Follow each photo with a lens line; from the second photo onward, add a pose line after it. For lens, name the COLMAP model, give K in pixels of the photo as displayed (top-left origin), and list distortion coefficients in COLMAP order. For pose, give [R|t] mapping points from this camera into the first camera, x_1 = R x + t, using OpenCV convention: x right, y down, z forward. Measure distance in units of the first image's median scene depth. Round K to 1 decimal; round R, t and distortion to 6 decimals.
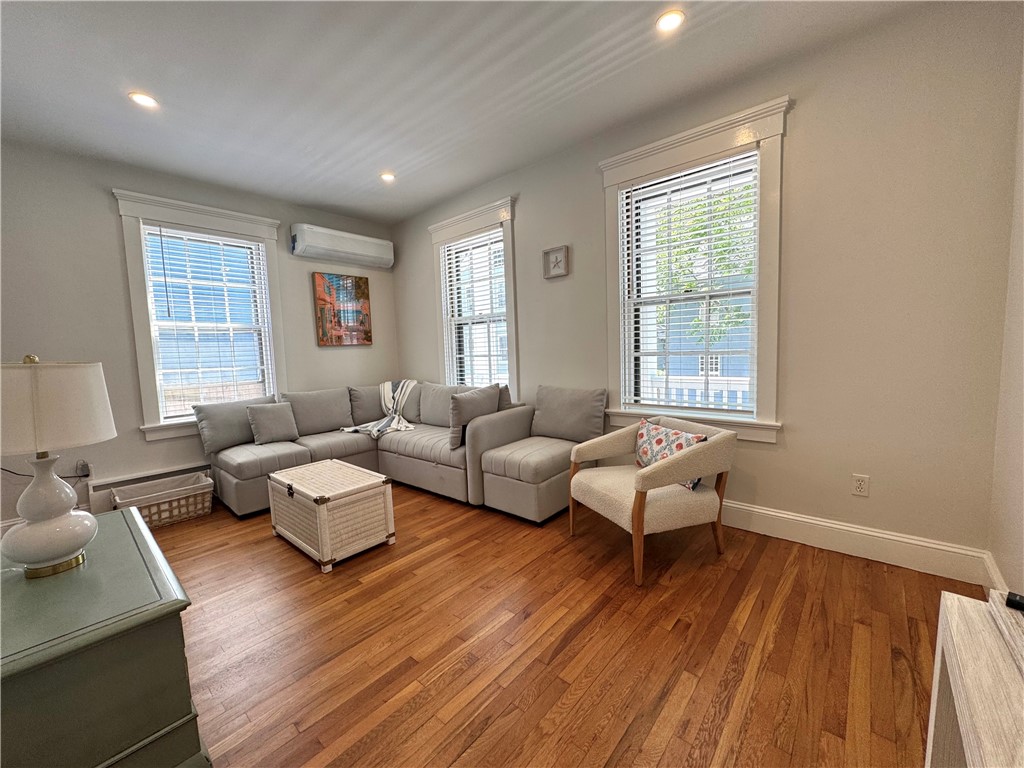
lens RADIAL K [[409.3, 0, 512.0], [0, 409.3, 384.0], [0, 0, 1]] dist [-0.003173, -0.000267]
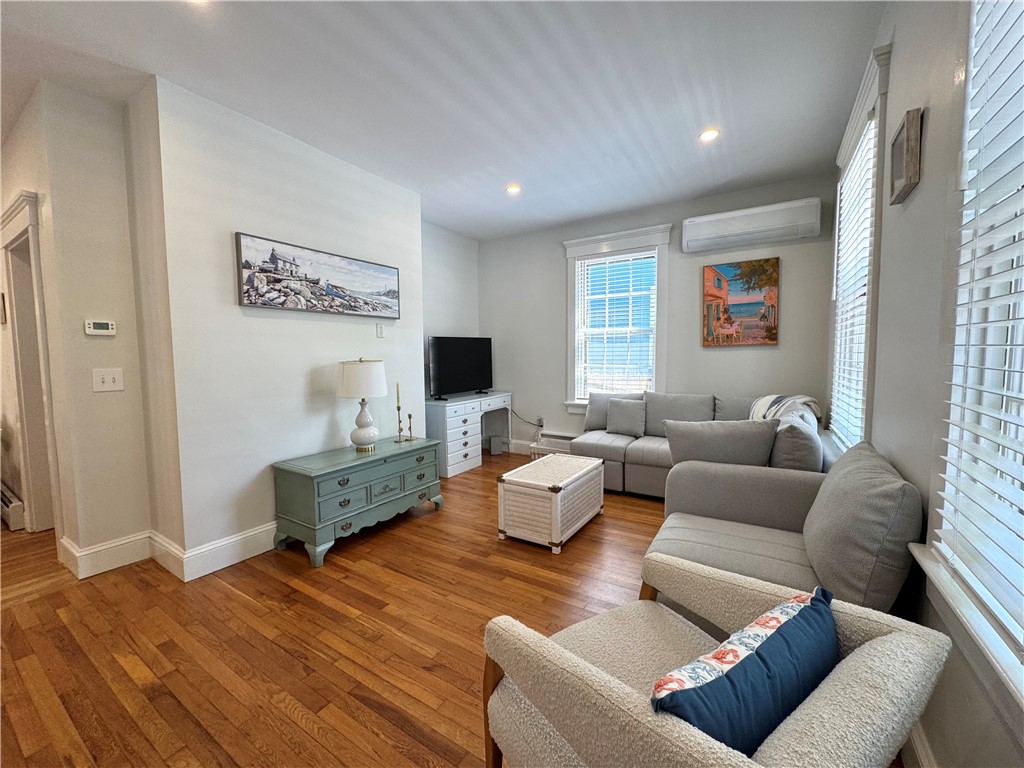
lens RADIAL K [[409.3, 0, 512.0], [0, 409.3, 384.0], [0, 0, 1]] dist [-0.003173, -0.000267]
pose [[0.150558, 0.102552, -0.983268, 0.461744], [-0.078280, 0.992719, 0.091551, -0.073039], [0.985497, 0.063186, 0.157489, 0.532257]]
